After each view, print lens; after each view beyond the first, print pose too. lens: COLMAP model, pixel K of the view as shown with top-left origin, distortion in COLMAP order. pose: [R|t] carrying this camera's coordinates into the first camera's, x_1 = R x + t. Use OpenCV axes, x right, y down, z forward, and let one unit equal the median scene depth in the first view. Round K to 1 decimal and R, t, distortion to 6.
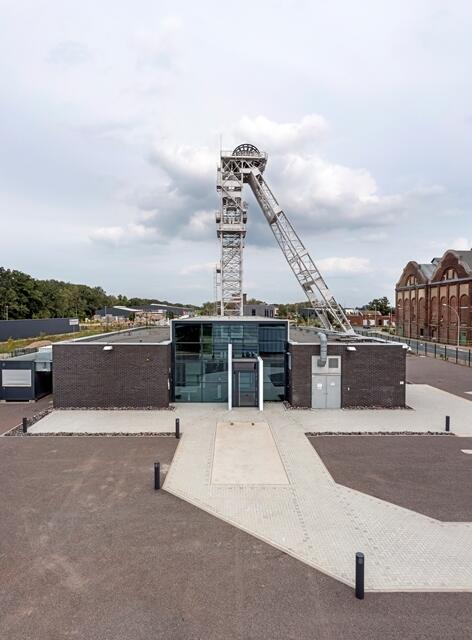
lens RADIAL K [[380.7, 0, 235.8], [0, 380.7, 316.5], [0, 0, 1]] dist [-0.006811, -0.000698]
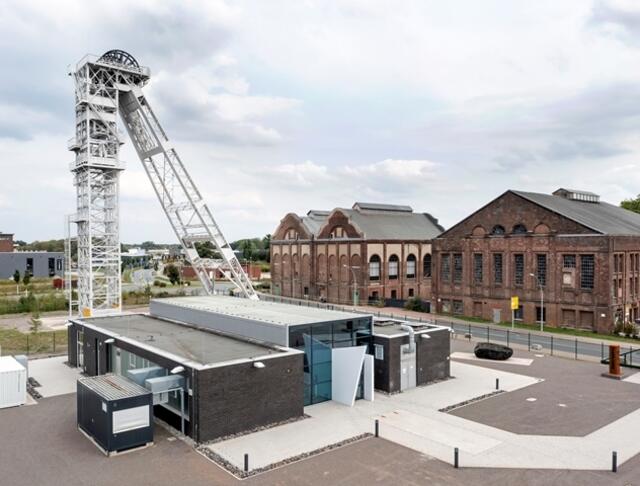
lens RADIAL K [[527.7, 0, 320.0], [0, 527.7, 245.3], [0, 0, 1]] dist [-0.010311, 0.006284]
pose [[0.776068, -0.002924, 0.630642, -0.335321], [0.012093, 0.999874, -0.010246, -0.063287], [-0.630533, 0.015578, 0.776006, -0.034051]]
